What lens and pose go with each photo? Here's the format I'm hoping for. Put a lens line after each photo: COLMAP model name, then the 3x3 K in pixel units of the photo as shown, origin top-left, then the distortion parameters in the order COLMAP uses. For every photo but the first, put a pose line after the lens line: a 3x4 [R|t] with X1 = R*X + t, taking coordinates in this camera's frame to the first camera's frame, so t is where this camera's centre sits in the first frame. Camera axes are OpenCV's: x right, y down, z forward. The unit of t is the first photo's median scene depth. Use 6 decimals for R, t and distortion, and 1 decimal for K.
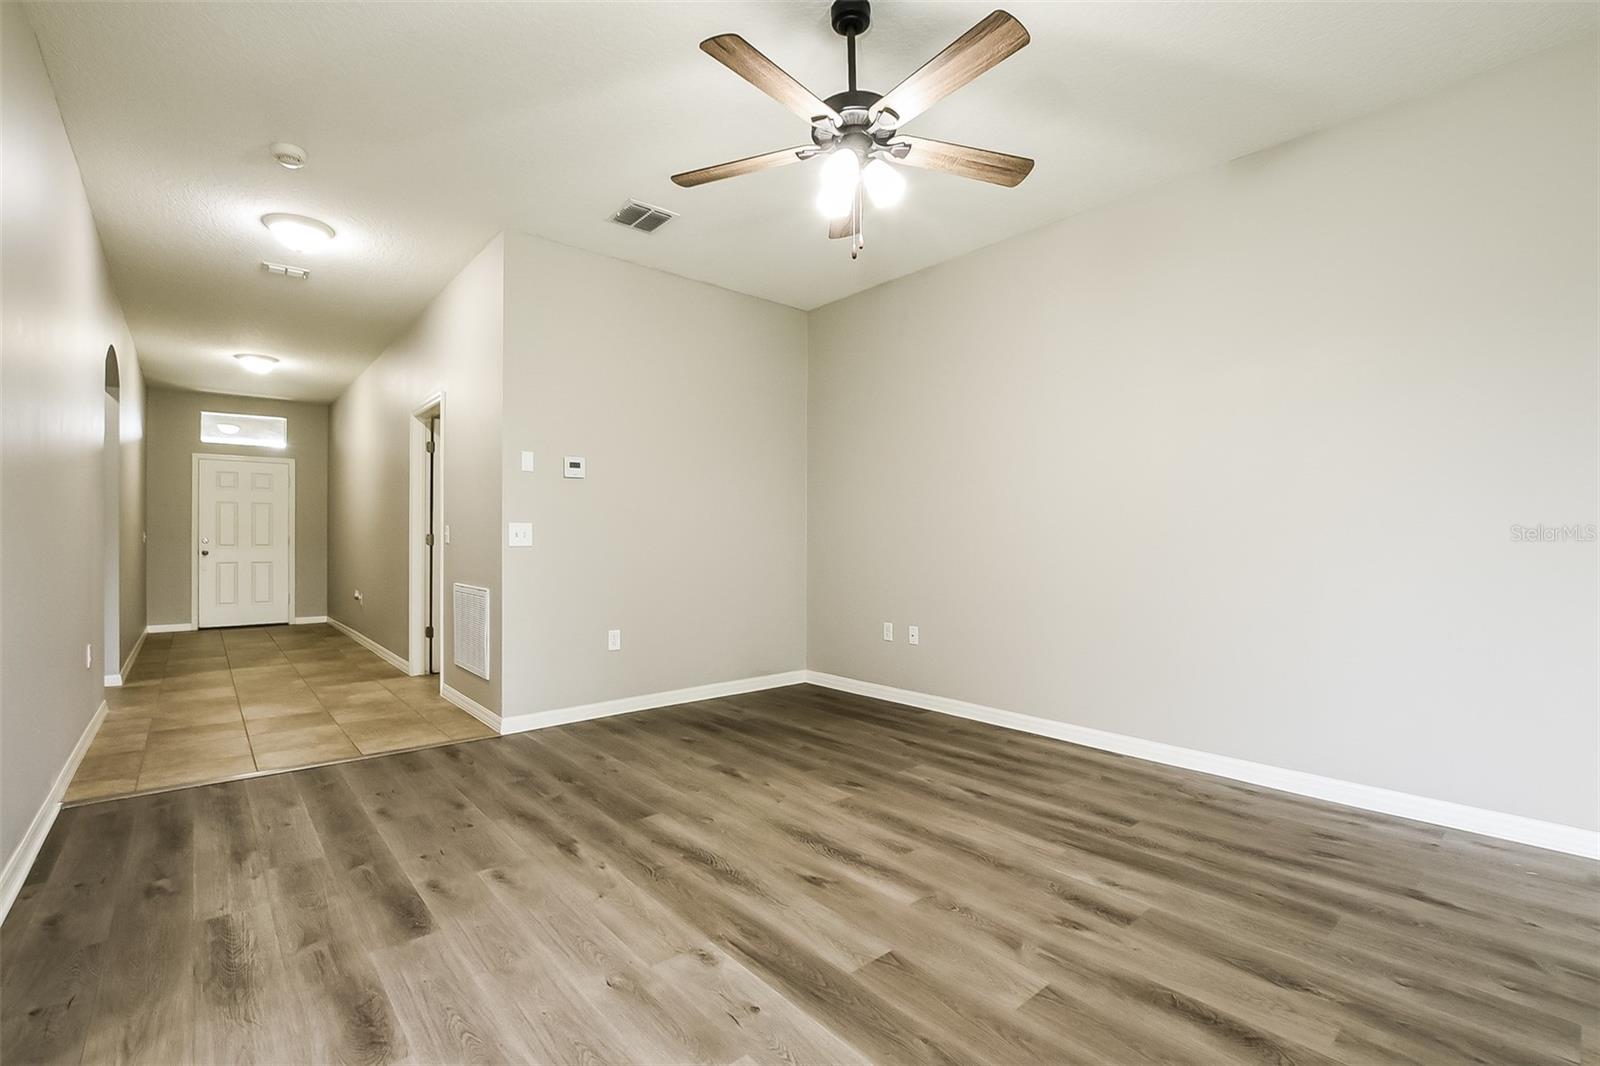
lens RADIAL K [[712.5, 0, 788.5], [0, 712.5, 537.2], [0, 0, 1]] dist [-0.042479, 0.006778]
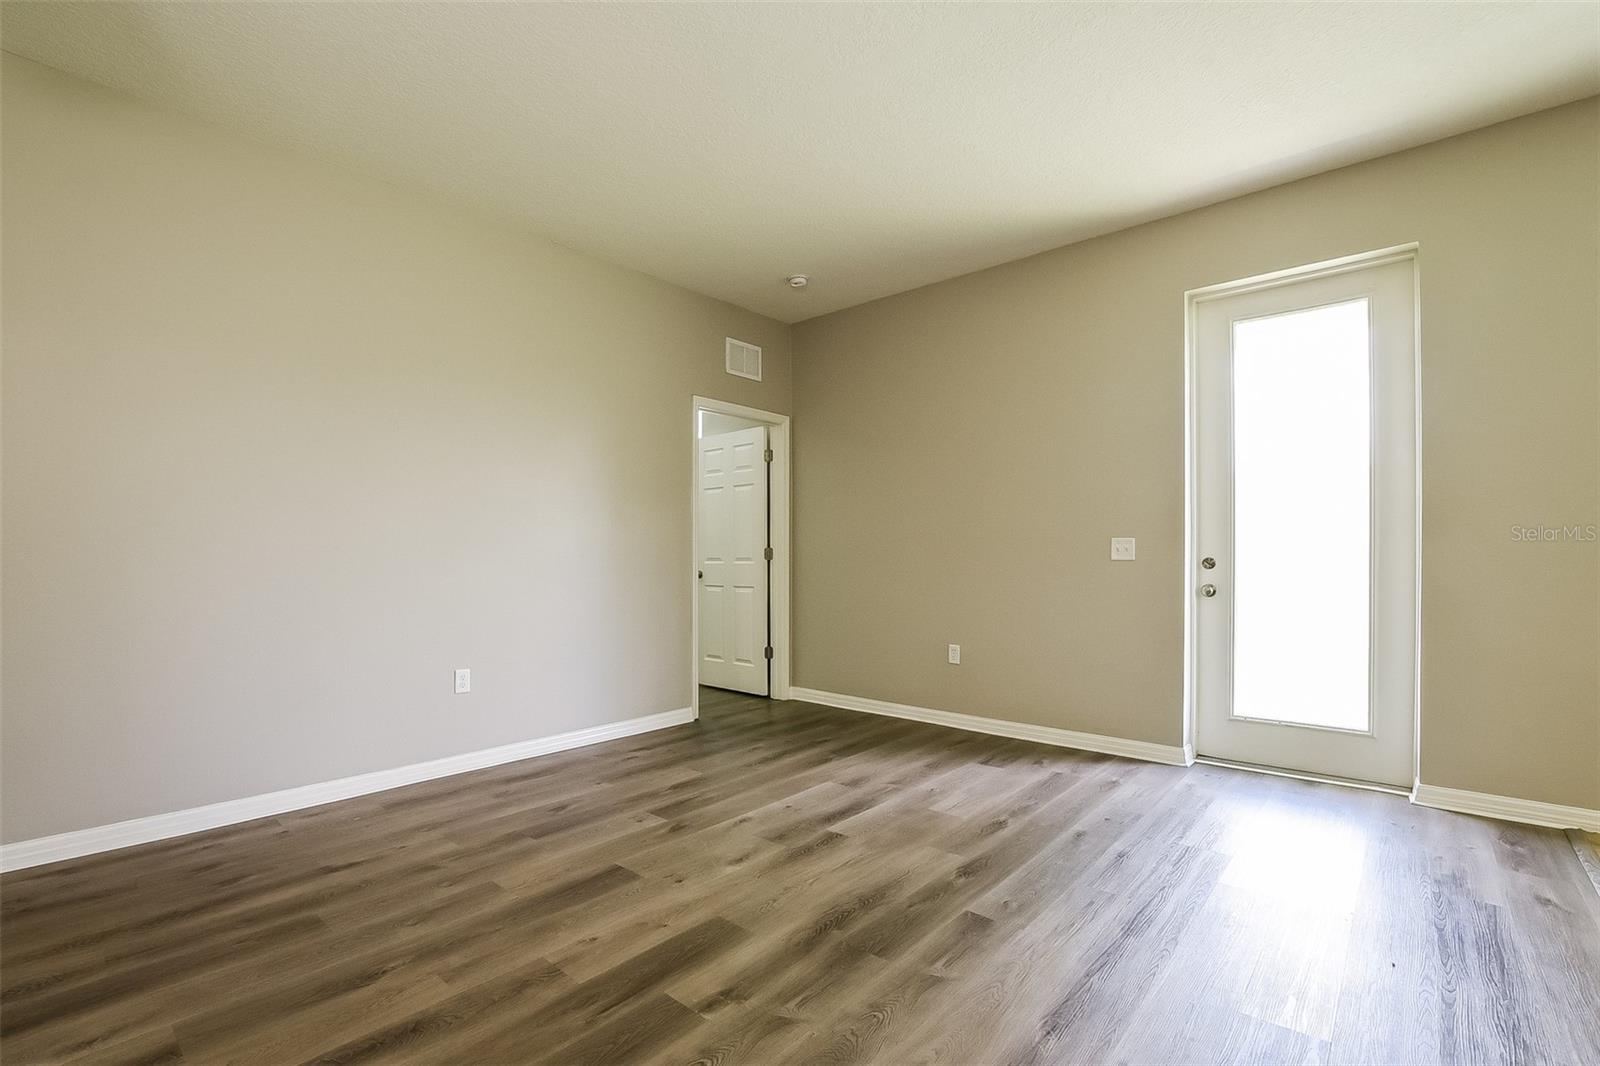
lens RADIAL K [[719.4, 0, 780.6], [0, 719.4, 559.1], [0, 0, 1]] dist [-0.039189, 0.008333]
pose [[-0.132316, -0.006822, 0.991184, -0.267523], [-0.000909, 0.999977, 0.006762, 0.001725], [-0.991207, -0.000006, -0.132319, 0.337902]]
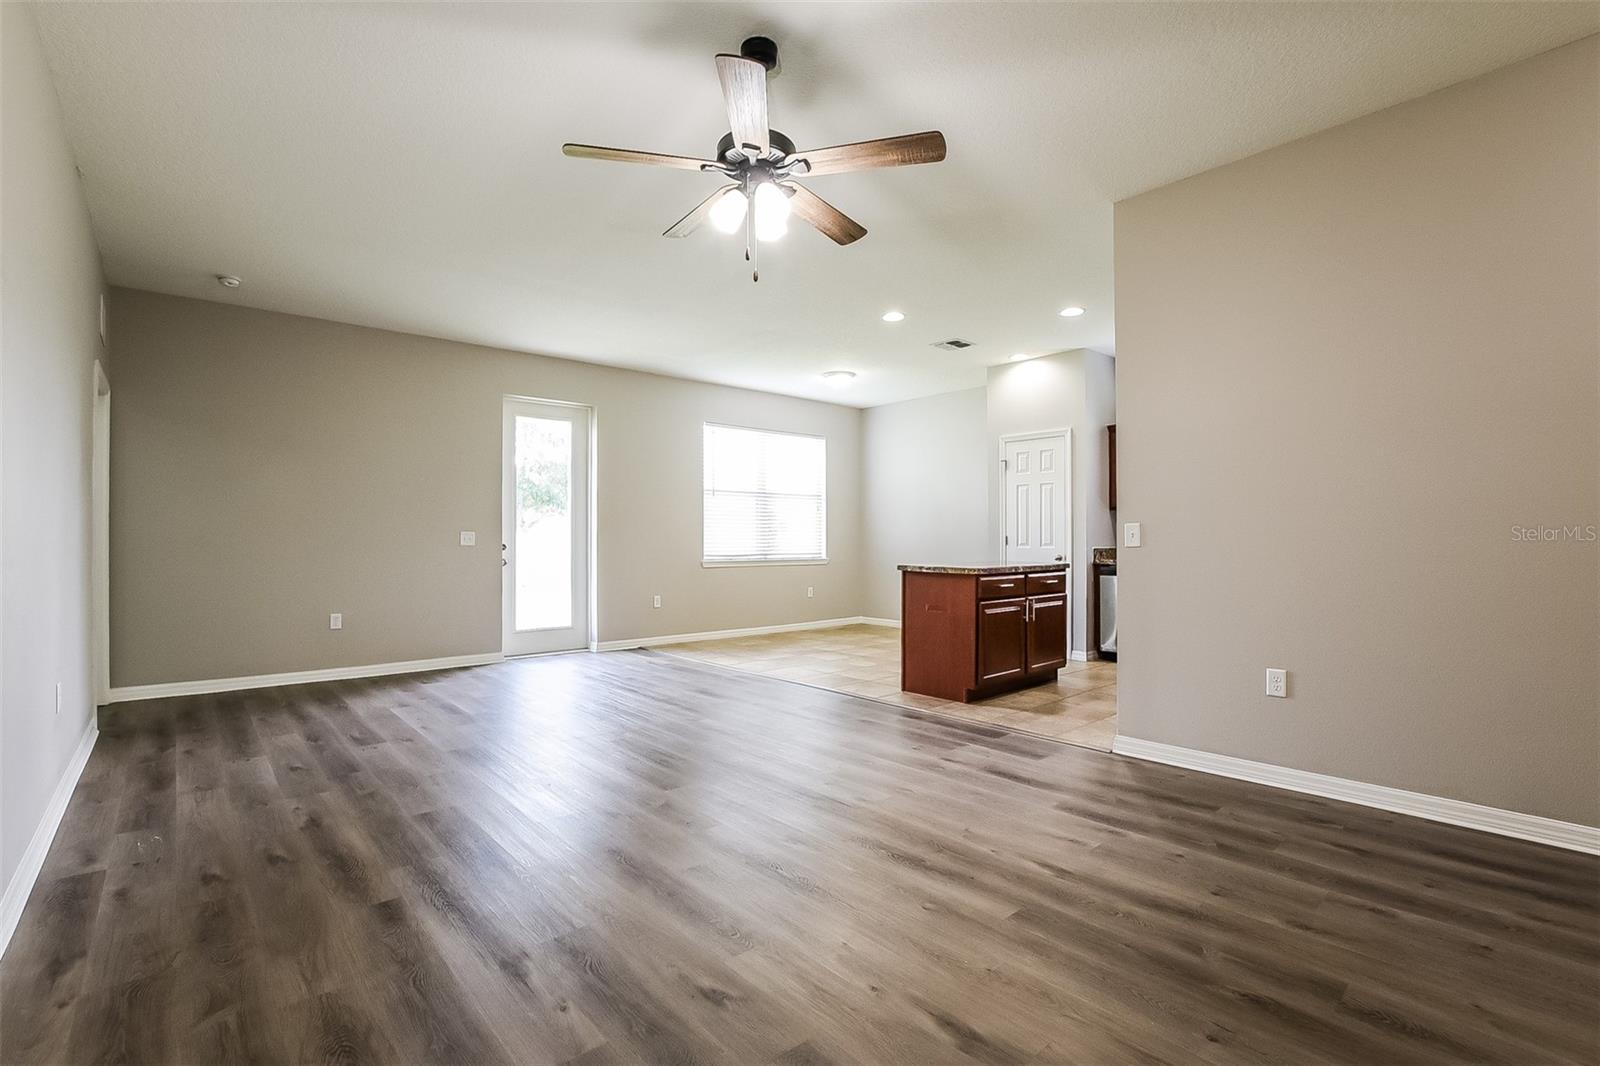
lens RADIAL K [[712.5, 0, 788.5], [0, 712.5, 537.2], [0, 0, 1]] dist [-0.042479, 0.006778]
pose [[-0.999945, -0.000263, -0.010527, 0.049352], [-0.000175, 0.999965, -0.008345, 0.004981], [0.010529, -0.008343, -0.999910, 1.848999]]
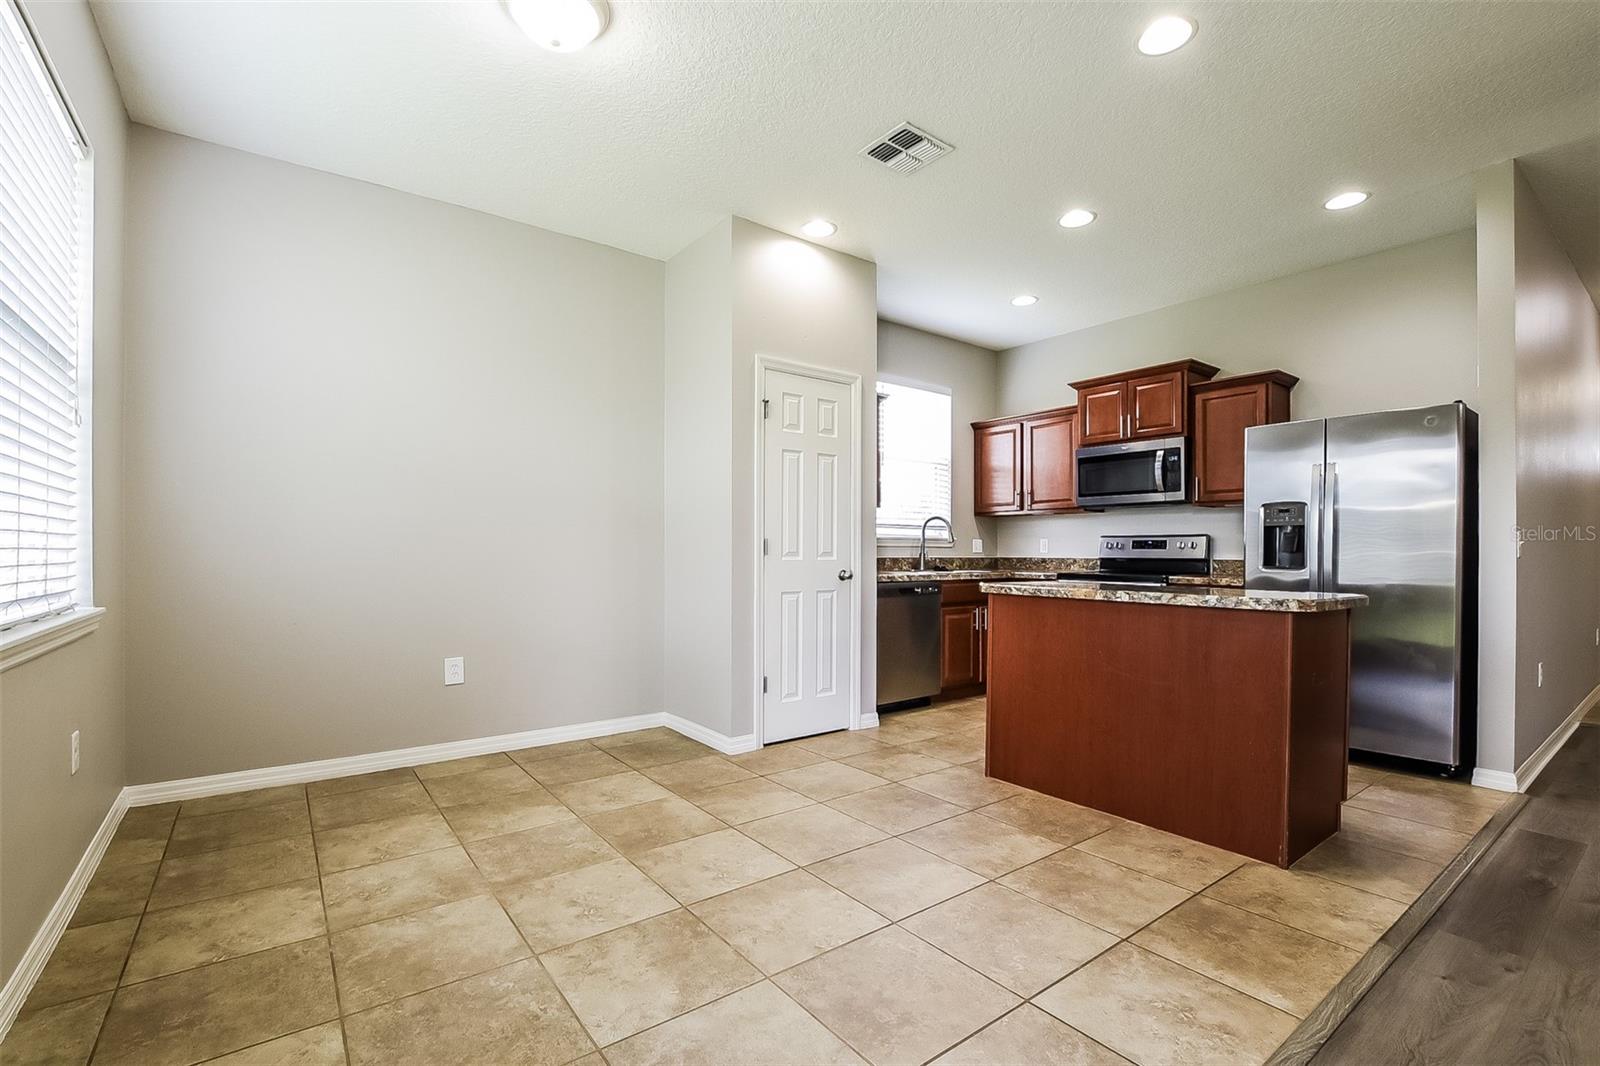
lens RADIAL K [[705.1, 0, 771.0], [0, 705.1, 552.1], [0, 0, 1]] dist [-0.027466, 0.007061]
pose [[-0.082854, 0.001674, -0.996560, 0.662429], [-0.000749, 0.999998, 0.001742, 0.002797], [0.996561, 0.000891, -0.082852, -0.720533]]
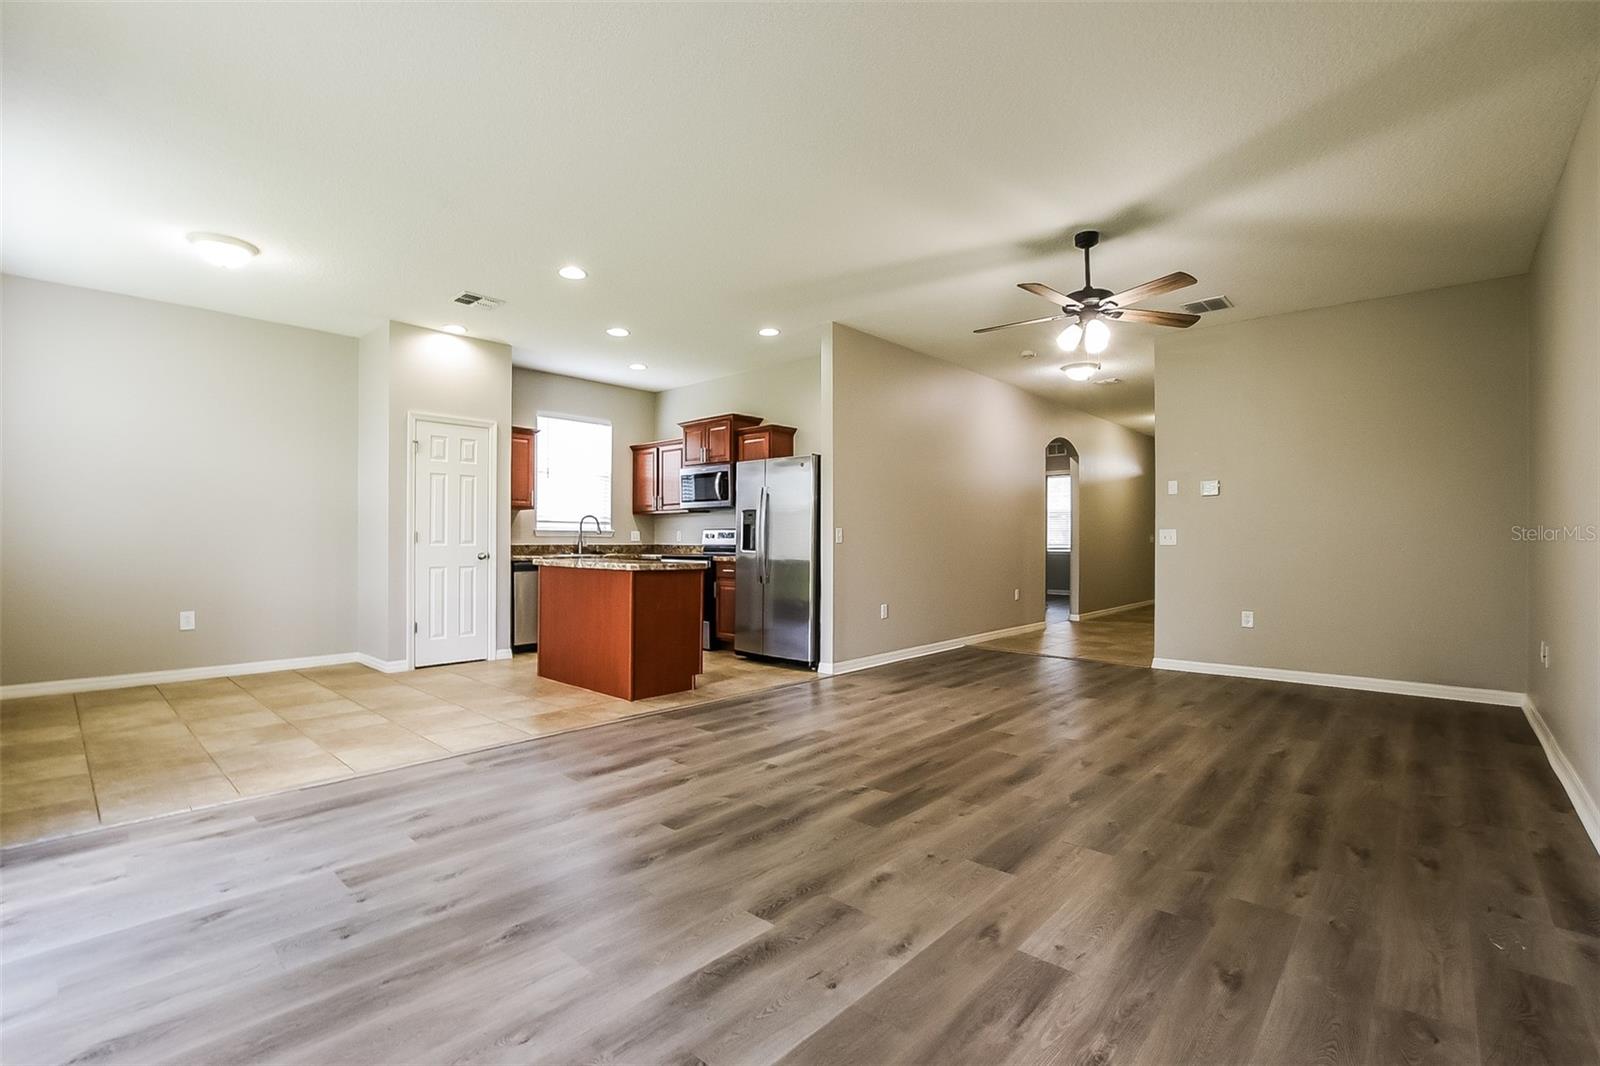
lens RADIAL K [[722.9, 0, 771.2], [0, 722.9, 538.4], [0, 0, 1]] dist [-0.039029, 0.006197]
pose [[0.101228, -0.003440, -0.994857, 1.572670], [-0.000405, 0.999994, -0.003499, 0.006481], [0.994863, 0.000757, 0.101226, 0.041144]]
